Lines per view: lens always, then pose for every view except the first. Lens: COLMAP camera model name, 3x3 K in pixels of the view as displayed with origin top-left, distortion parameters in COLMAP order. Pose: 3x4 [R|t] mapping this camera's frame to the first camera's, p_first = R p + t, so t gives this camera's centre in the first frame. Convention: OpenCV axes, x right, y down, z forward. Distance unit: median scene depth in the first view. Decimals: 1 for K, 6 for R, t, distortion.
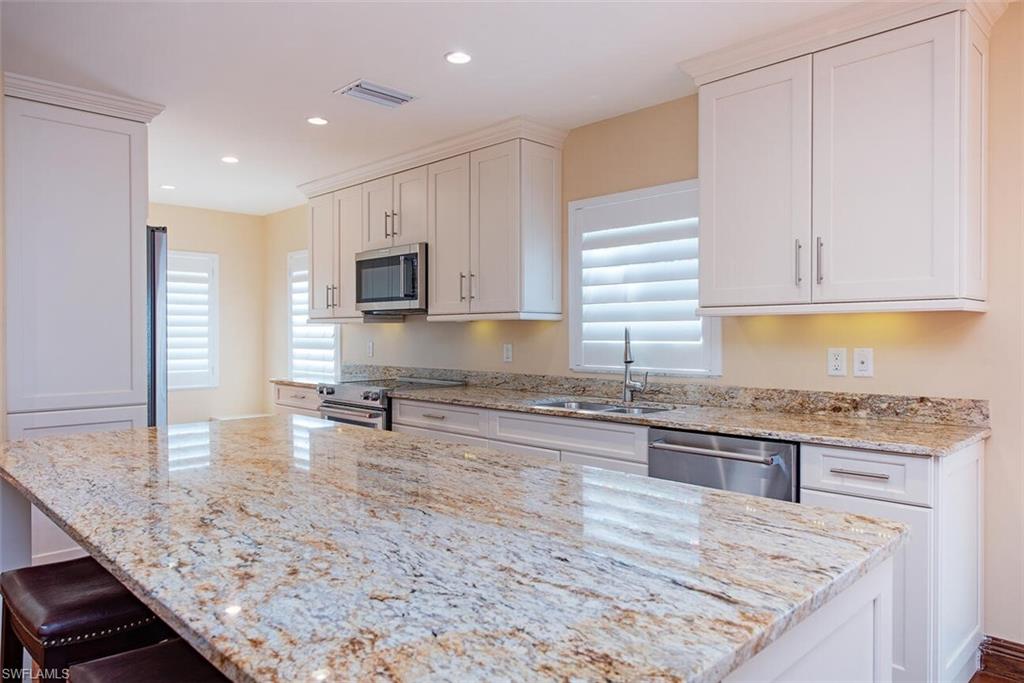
lens RADIAL K [[673.9, 0, 512.0], [0, 673.9, 341.5], [0, 0, 1]] dist [-0.004230, -0.000337]
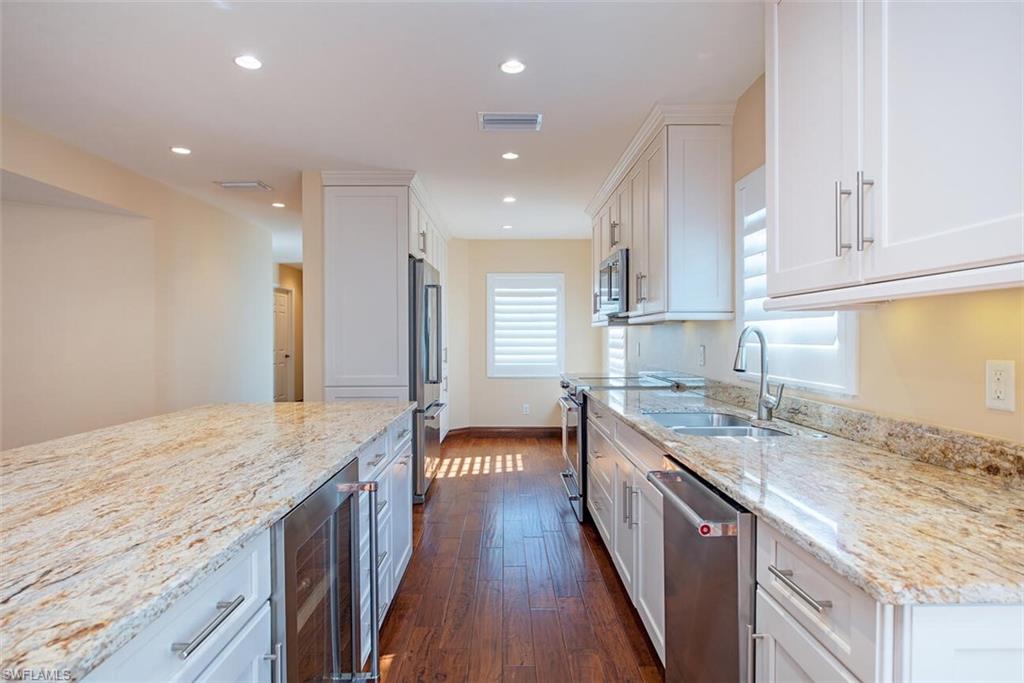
lens RADIAL K [[555.4, 0, 512.0], [0, 555.4, 341.5], [0, 0, 1]] dist [-0.000482, -0.001071]
pose [[0.726645, 0.005452, -0.686991, 0.427496], [-0.005289, 0.999983, 0.002342, -0.004101], [0.686993, 0.001931, 0.726662, 0.327798]]
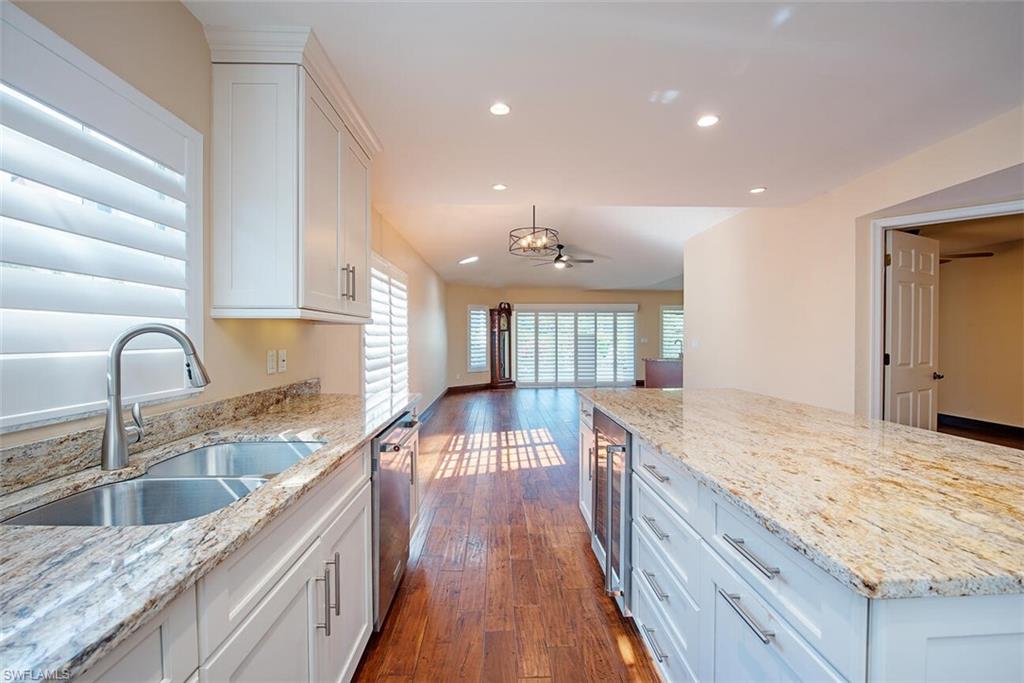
lens RADIAL K [[454.5, 0, 512.0], [0, 454.5, 341.5], [0, 0, 1]] dist [-0.000542, -0.000072]
pose [[-0.739894, -0.005937, 0.672698, -0.305131], [0.007178, 0.999834, 0.016719, -0.013209], [-0.672686, 0.017199, -0.739728, 1.104974]]
